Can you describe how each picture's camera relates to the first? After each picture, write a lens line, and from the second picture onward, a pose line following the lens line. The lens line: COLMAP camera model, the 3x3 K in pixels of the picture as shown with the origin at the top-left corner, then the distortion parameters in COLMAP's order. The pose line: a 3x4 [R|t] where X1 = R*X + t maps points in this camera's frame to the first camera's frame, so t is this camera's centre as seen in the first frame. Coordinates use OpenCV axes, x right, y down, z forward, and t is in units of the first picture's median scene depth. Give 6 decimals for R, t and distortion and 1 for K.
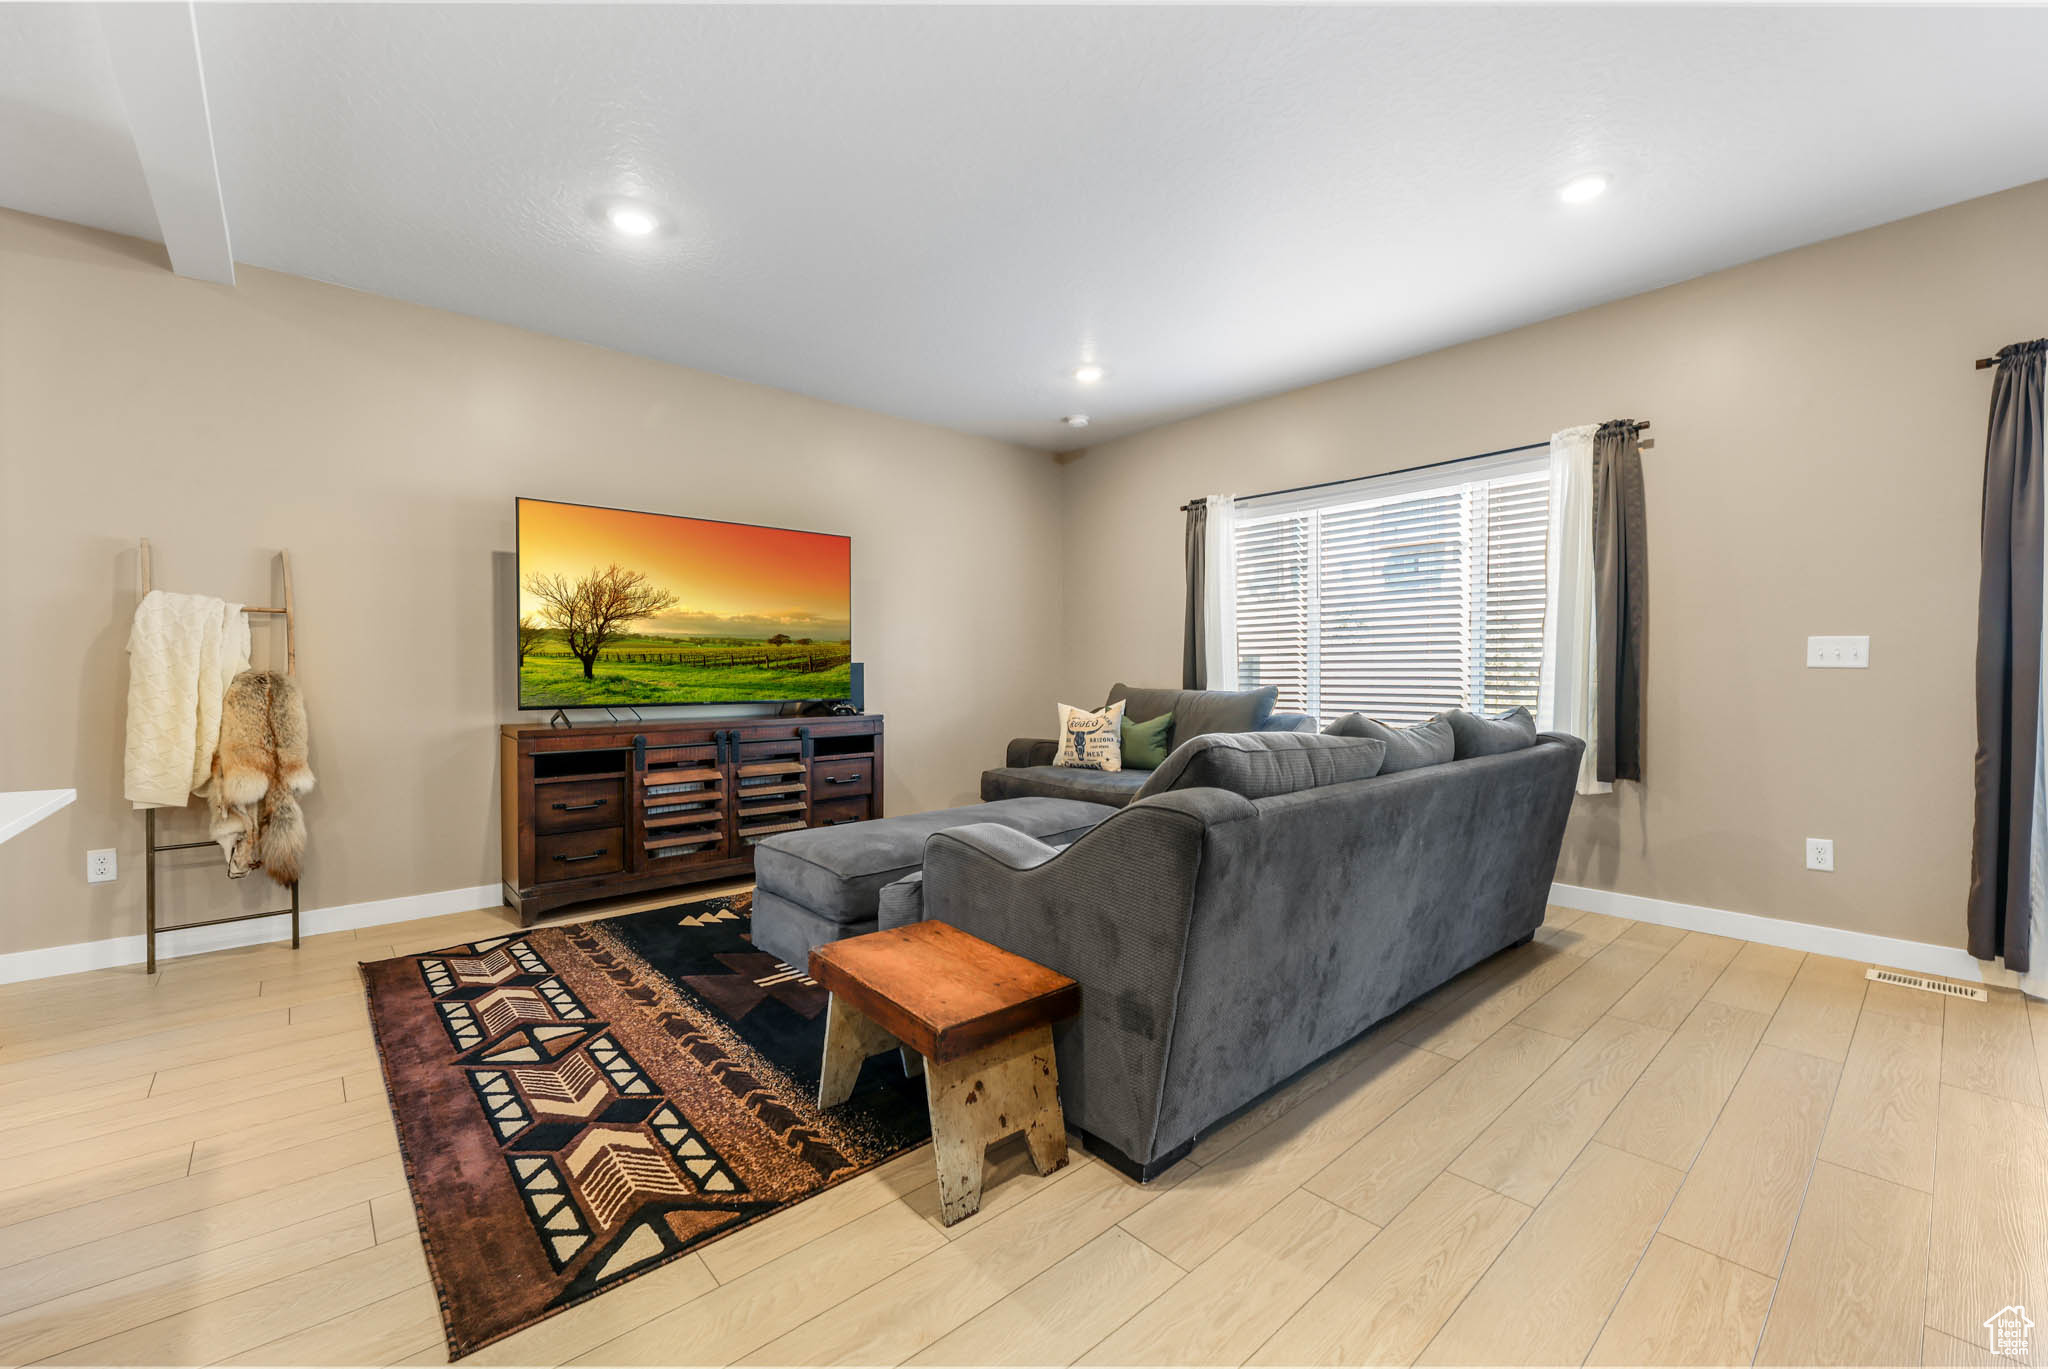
lens RADIAL K [[831.3, 0, 1038.6], [0, 831.3, 685.7], [0, 0, 1]] dist [-0.002799, -0.002542]
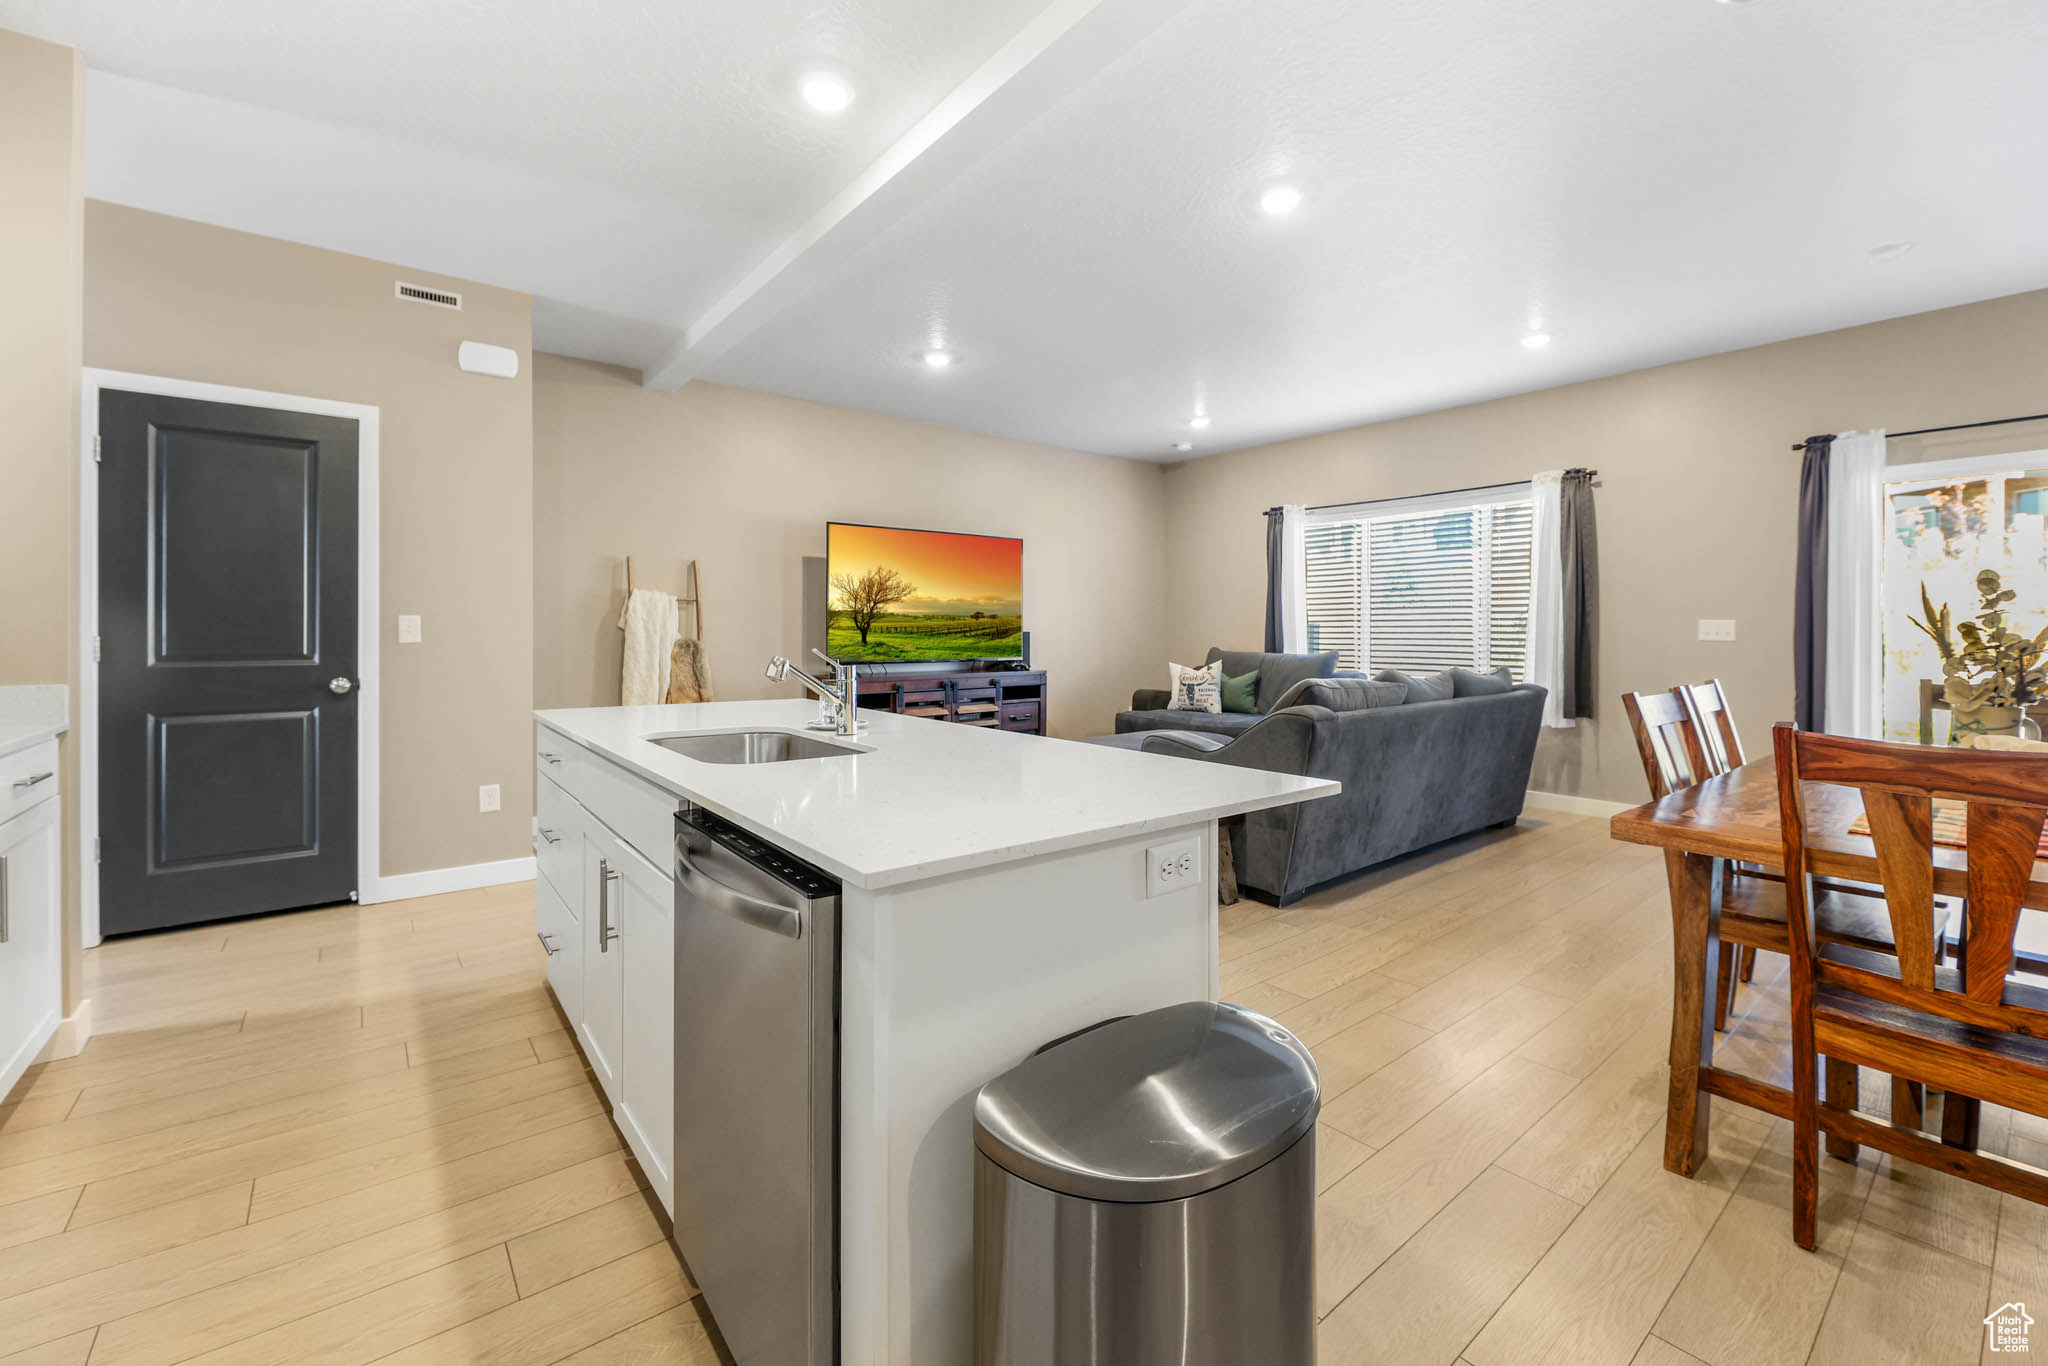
lens RADIAL K [[831.3, 0, 1078.9], [0, 831.3, 628.7], [0, 0, 1]] dist [-0.002799, -0.002542]
pose [[0.999923, 0.004309, -0.011614, -0.172915], [-0.004539, 0.999794, -0.019795, -0.009270], [0.011526, 0.019847, 0.999737, -0.516590]]
